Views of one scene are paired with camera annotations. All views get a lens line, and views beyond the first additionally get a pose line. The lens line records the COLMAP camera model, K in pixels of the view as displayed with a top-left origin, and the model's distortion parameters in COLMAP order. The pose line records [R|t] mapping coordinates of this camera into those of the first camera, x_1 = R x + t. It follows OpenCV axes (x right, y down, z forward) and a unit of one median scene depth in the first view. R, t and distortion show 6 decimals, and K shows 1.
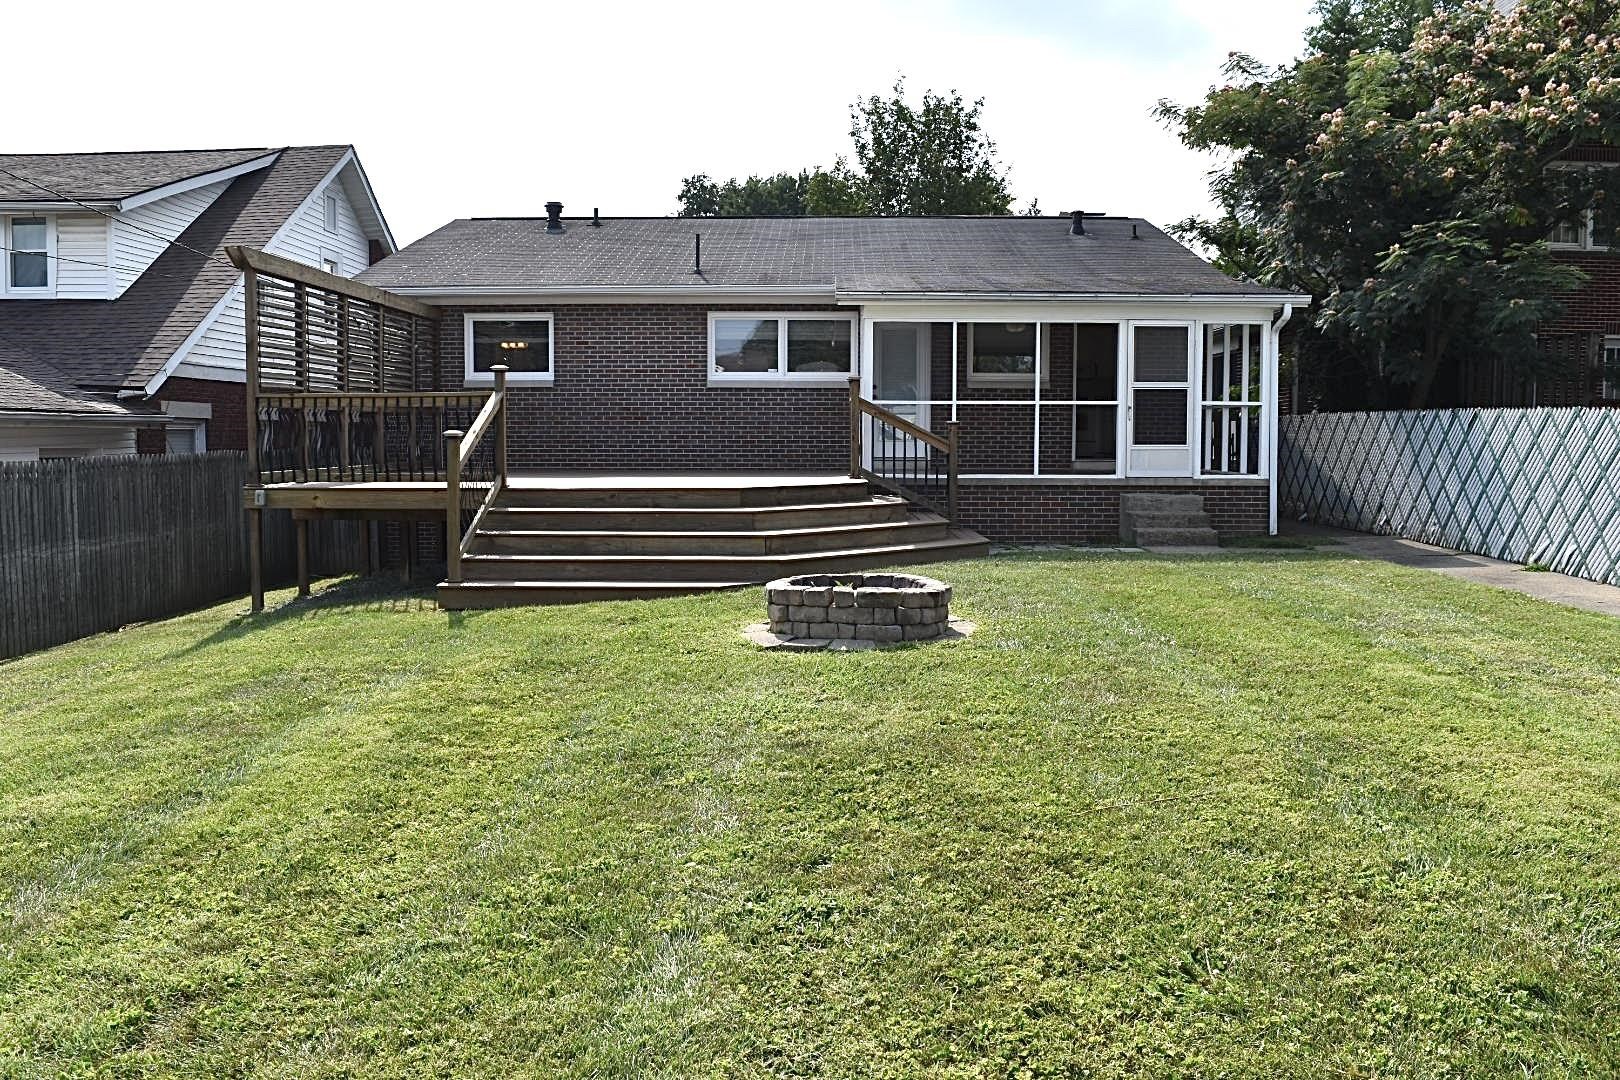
lens RADIAL K [[1270.3, 0, 813.9], [0, 1270.3, 534.2], [0, 0, 1]] dist [-0.093225, 0.034431]
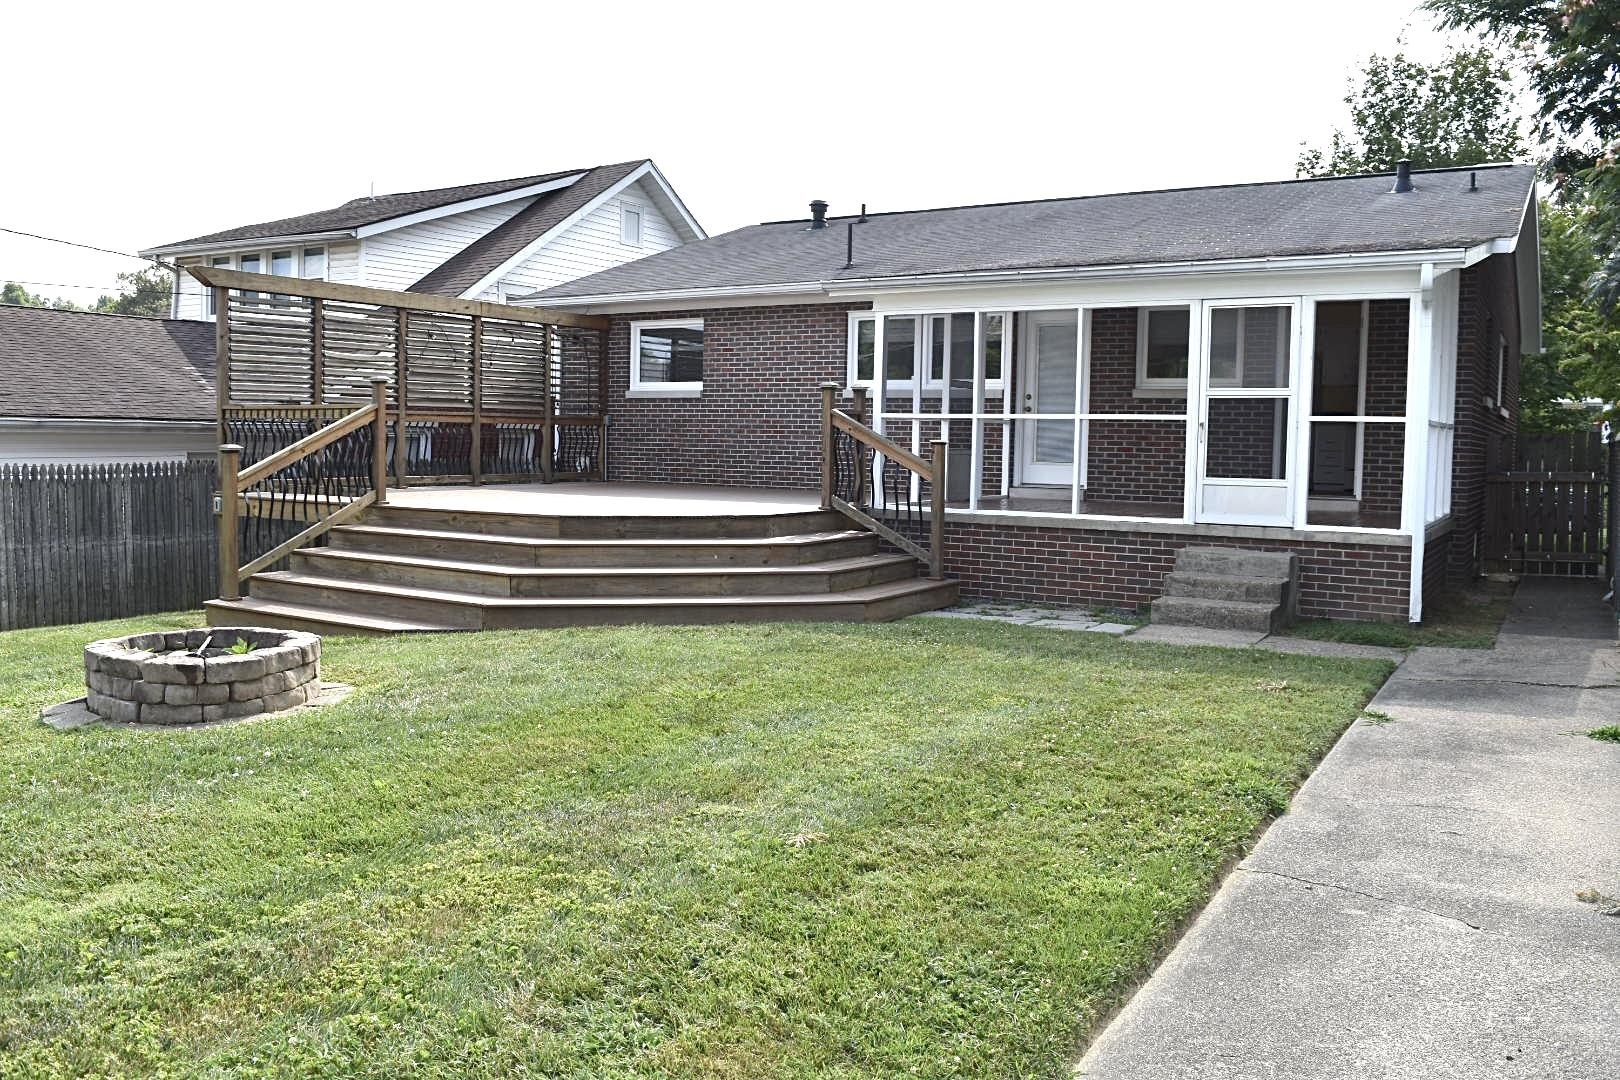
lens RADIAL K [[1270.3, 0, 813.9], [0, 1270.3, 534.2], [0, 0, 1]] dist [-0.093225, 0.034431]
pose [[0.860093, 0.051358, -0.507546, 0.421934], [-0.056297, 0.998398, 0.005626, -0.030994], [0.507022, 0.023734, 0.861607, 0.286294]]
